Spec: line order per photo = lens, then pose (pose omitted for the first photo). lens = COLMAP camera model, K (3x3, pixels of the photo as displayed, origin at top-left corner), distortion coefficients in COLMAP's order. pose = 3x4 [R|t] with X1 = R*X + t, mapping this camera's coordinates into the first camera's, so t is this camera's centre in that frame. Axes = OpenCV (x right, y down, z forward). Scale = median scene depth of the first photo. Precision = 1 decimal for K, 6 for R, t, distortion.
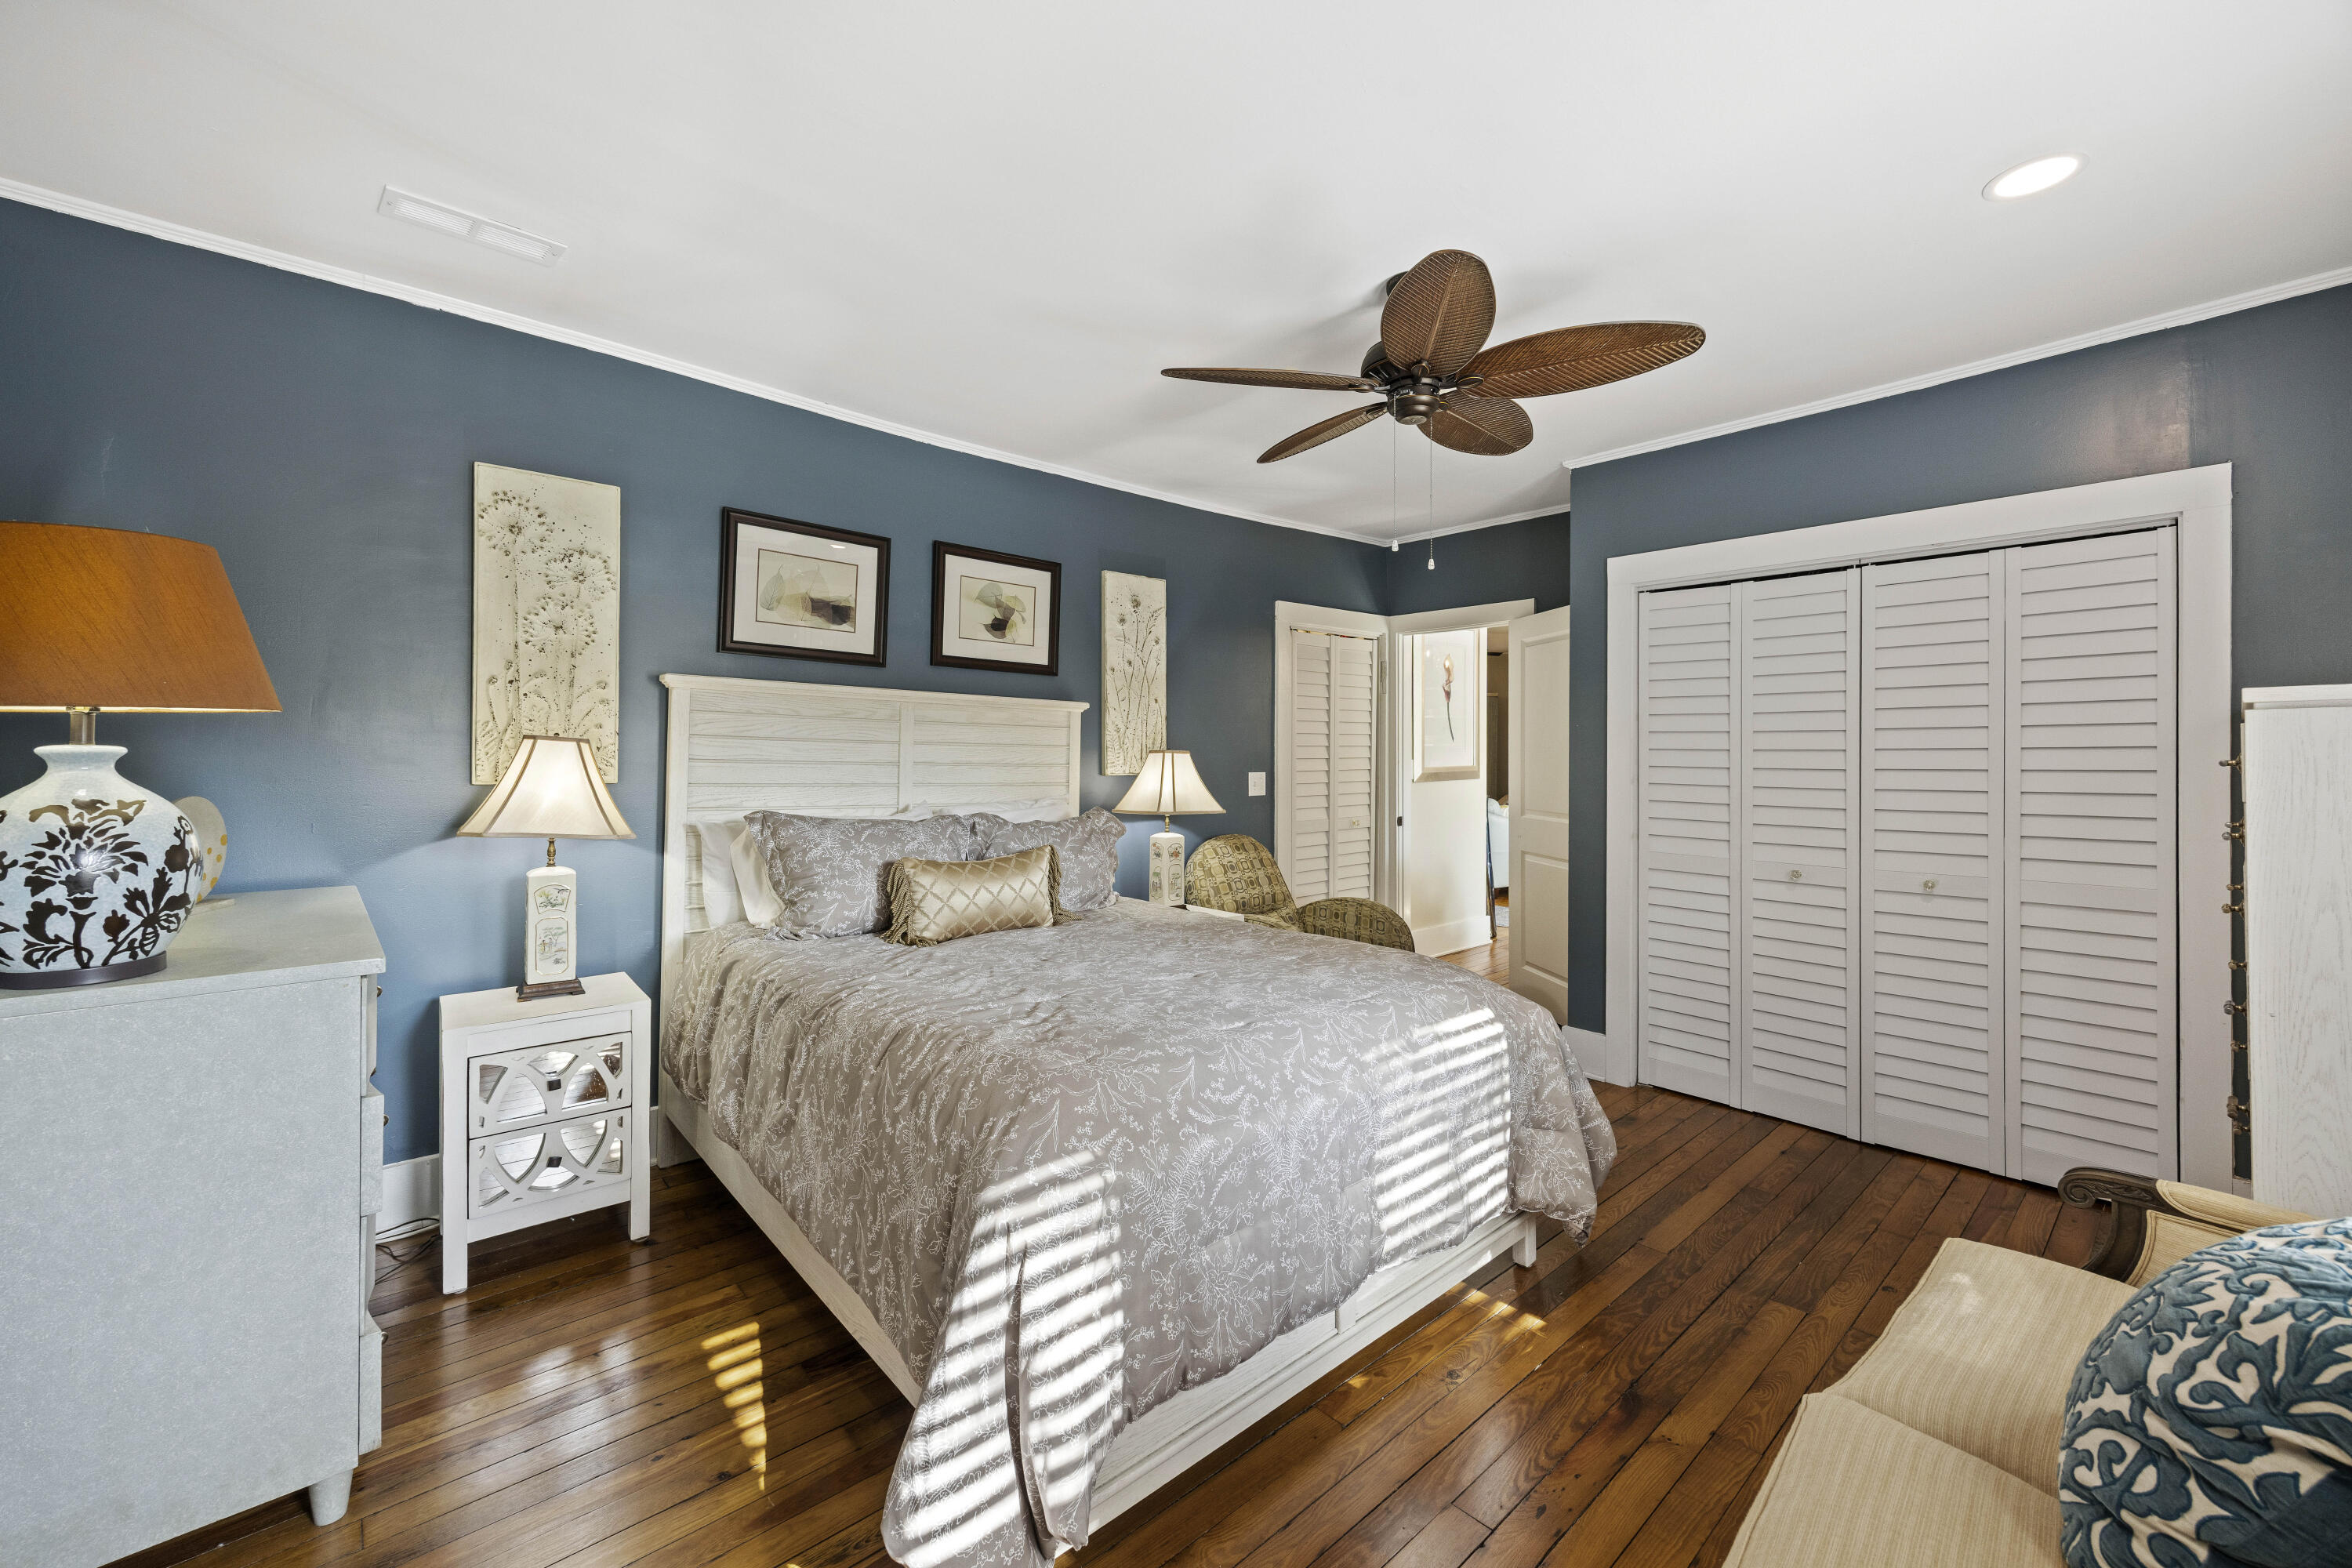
lens RADIAL K [[928.7, 0, 1169.9], [0, 928.7, 768.1], [0, 0, 1]] dist [-0.000883, -0.000039]
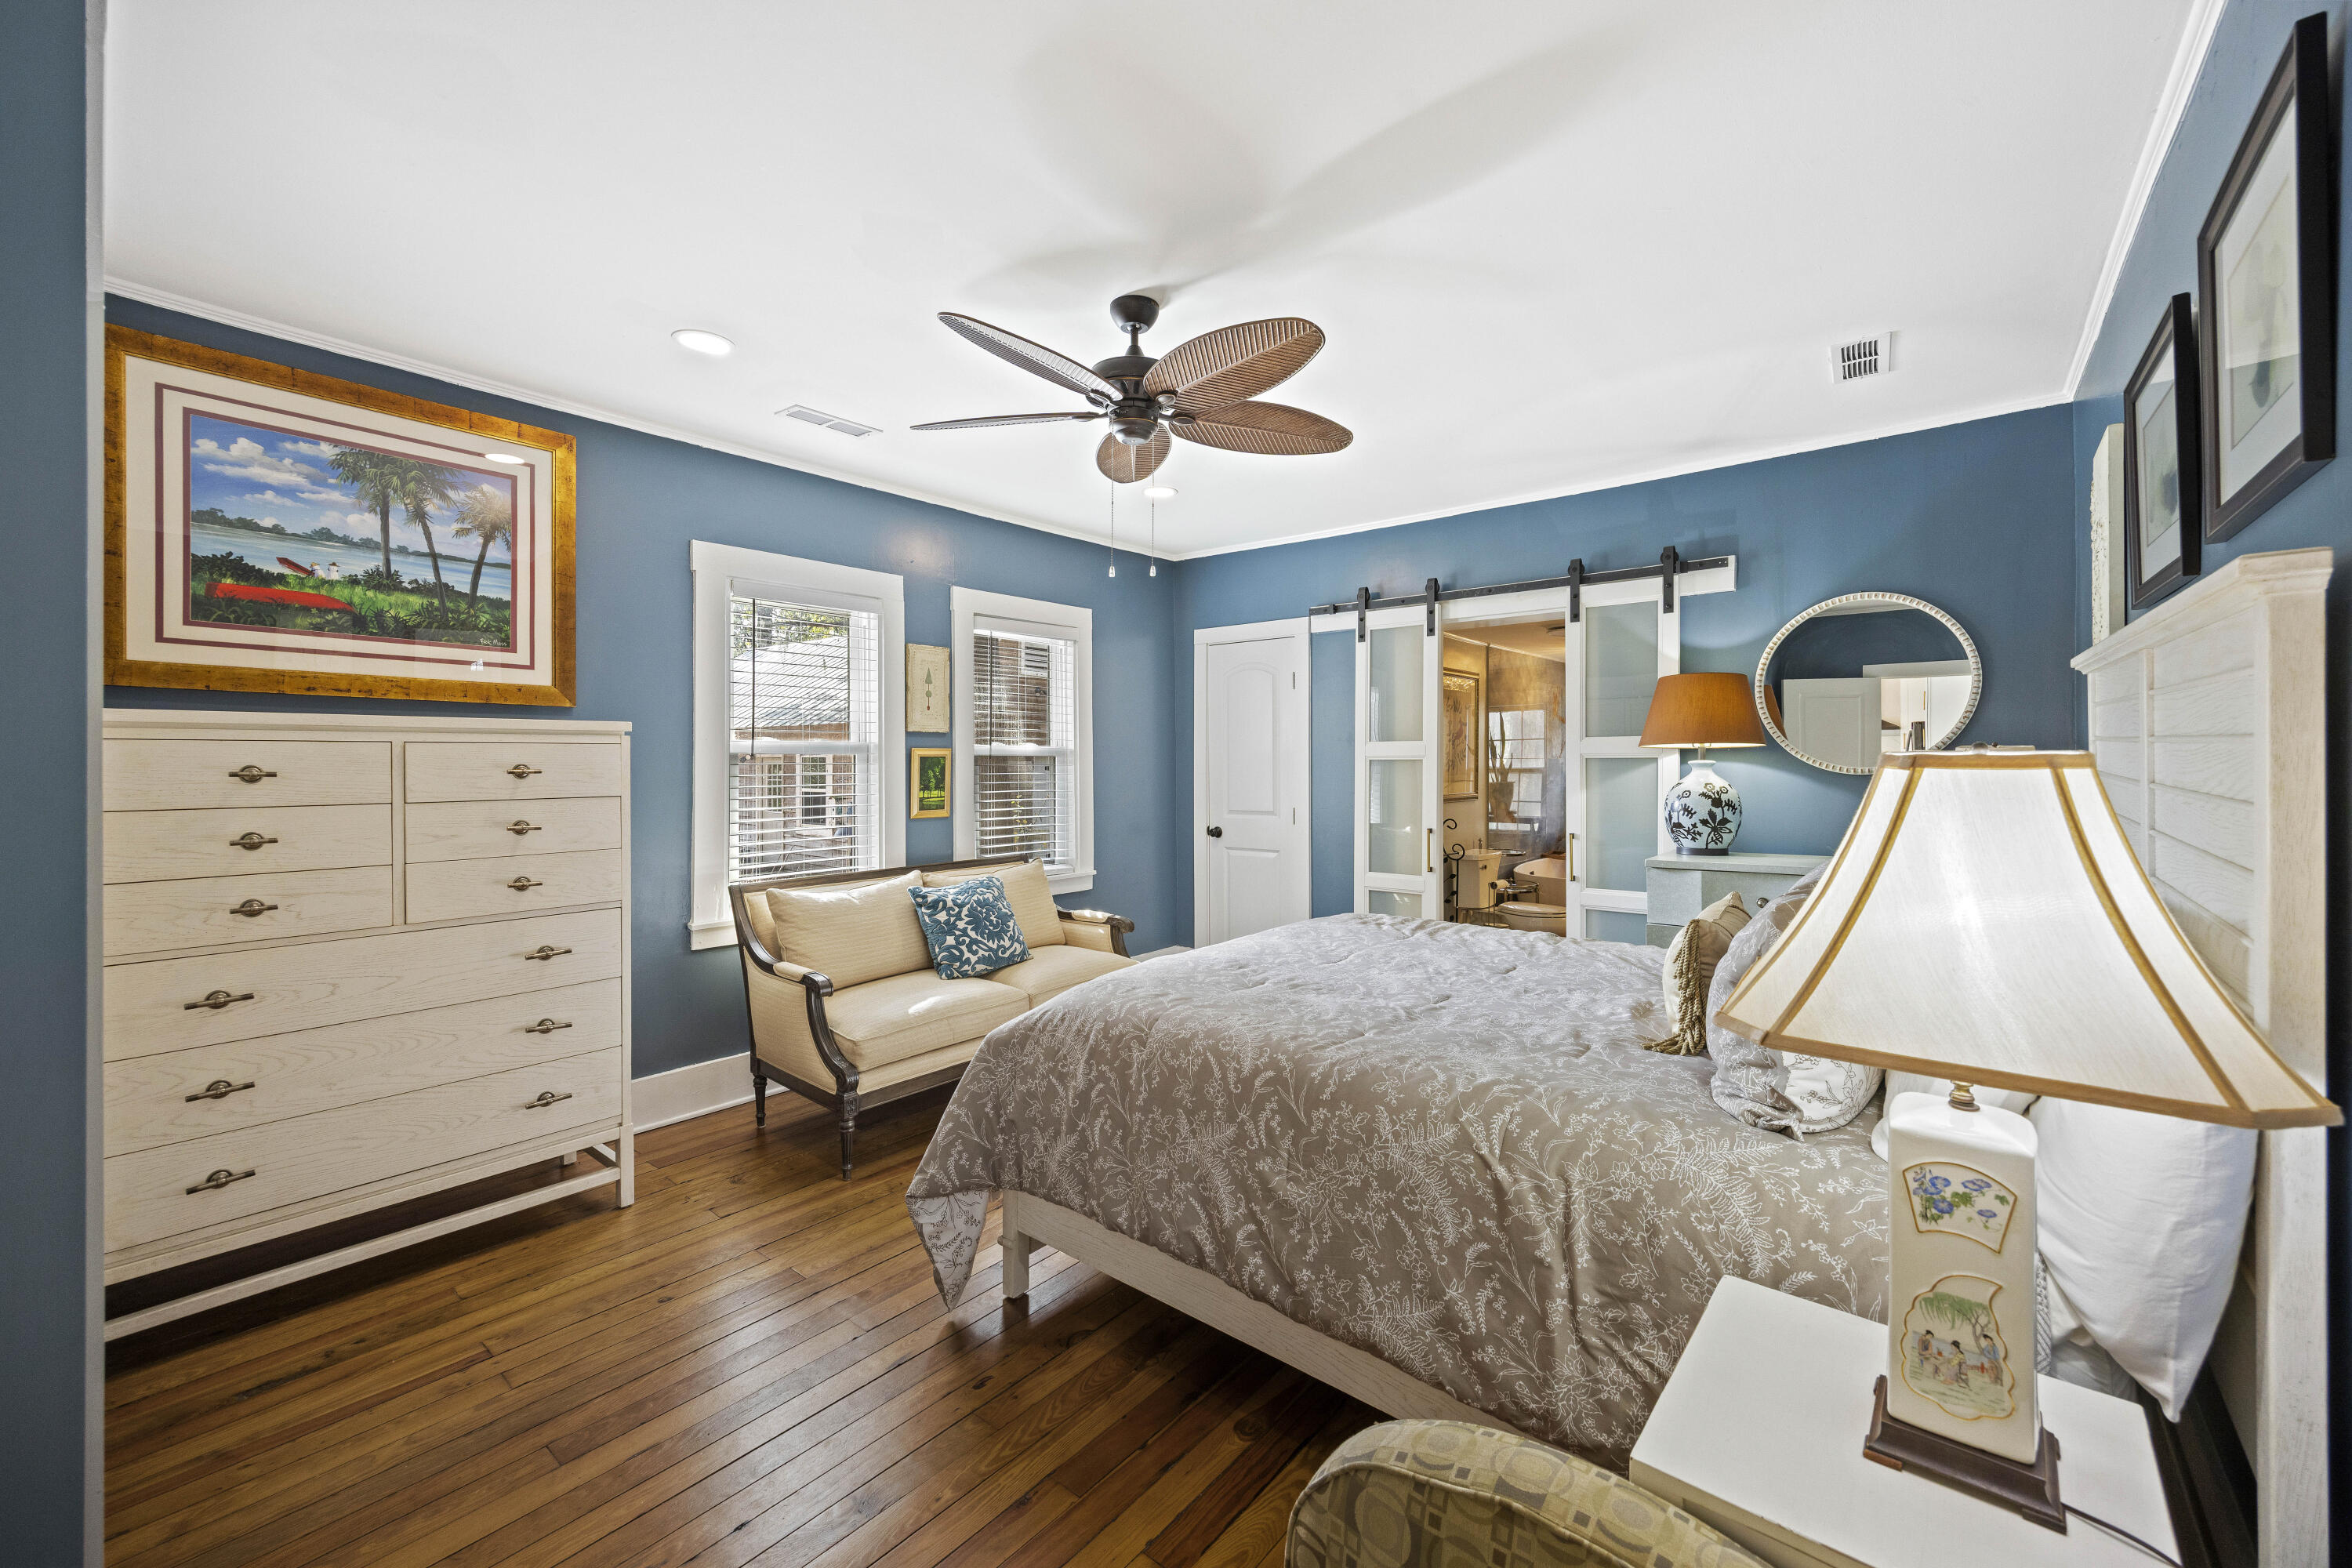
lens RADIAL K [[928.7, 0, 1169.9], [0, 928.7, 768.1], [0, 0, 1]] dist [-0.000883, -0.000039]
pose [[-0.989568, 0.000726, -0.144067, 0.593441], [-0.000511, 0.999963, 0.008550, -0.024490], [0.144067, 0.008535, -0.989531, 3.248832]]
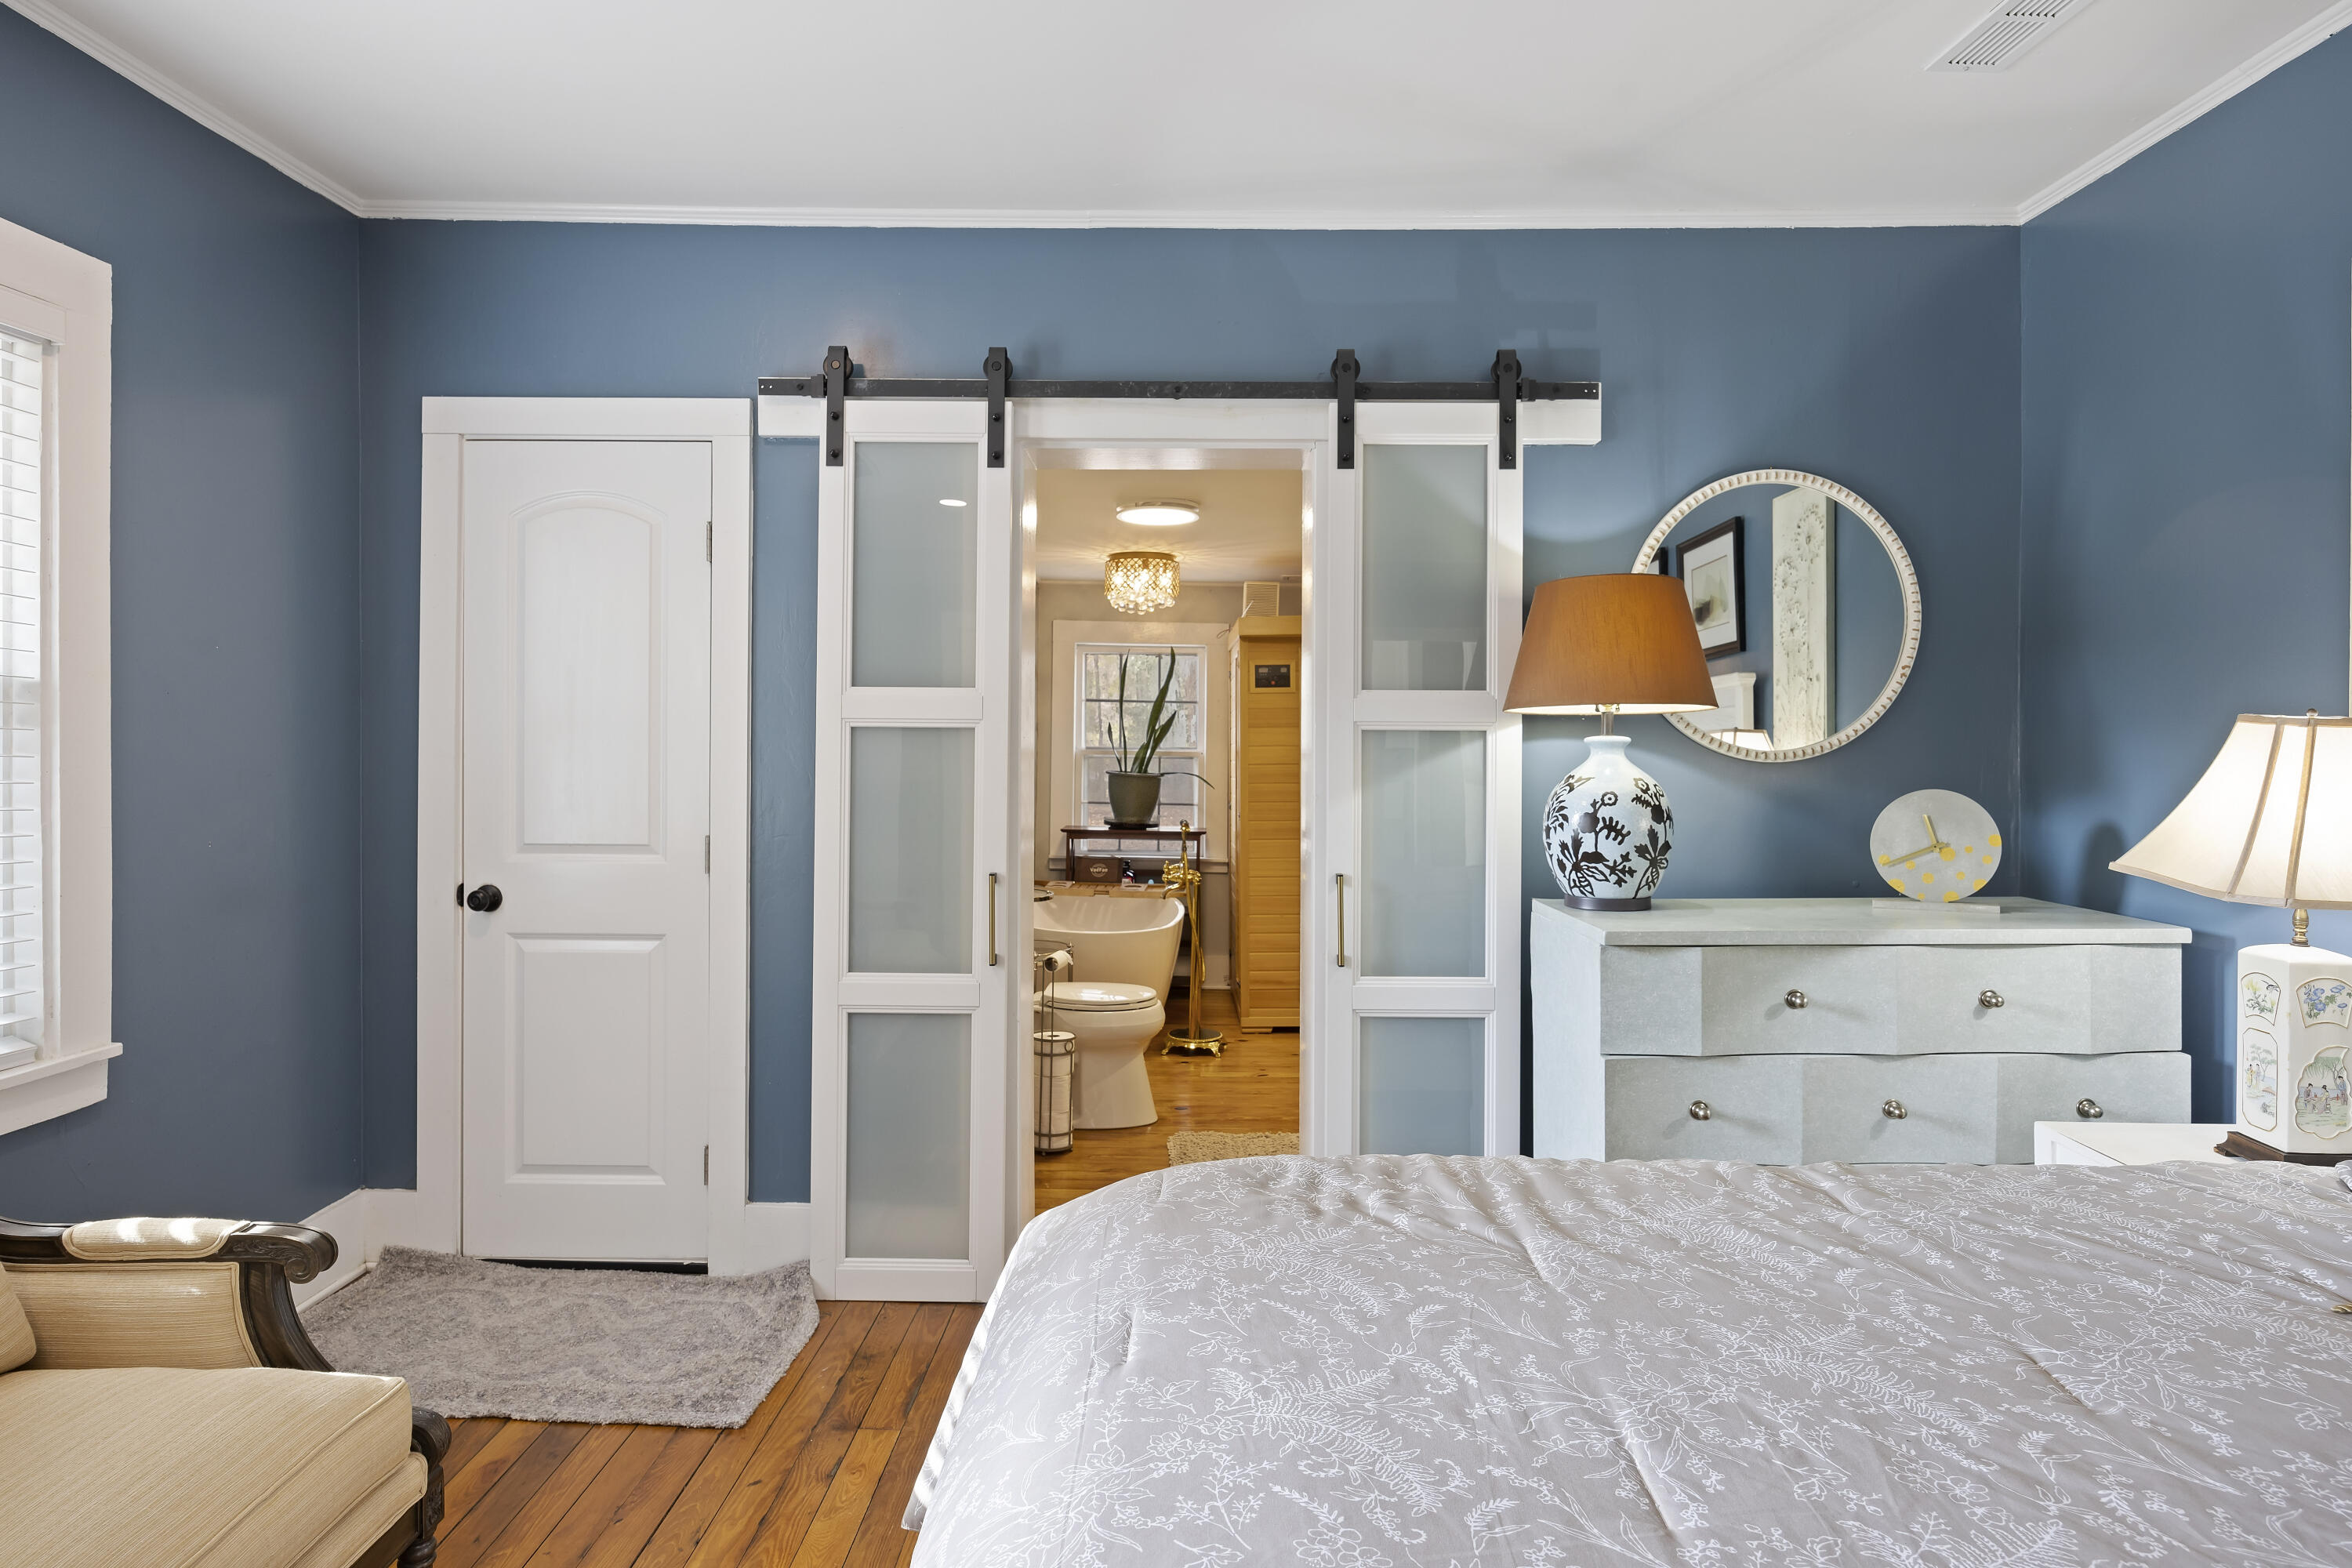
lens RADIAL K [[1276.4, 0, 1178.7], [0, 1276.4, 738.9], [0, 0, 1]] dist [-0.005395, -0.002225]
pose [[-0.678712, -0.005993, -0.734380, 0.638889], [-0.014311, 0.999885, 0.005066, -0.021550], [0.734265, 0.013948, -0.678720, 1.821070]]
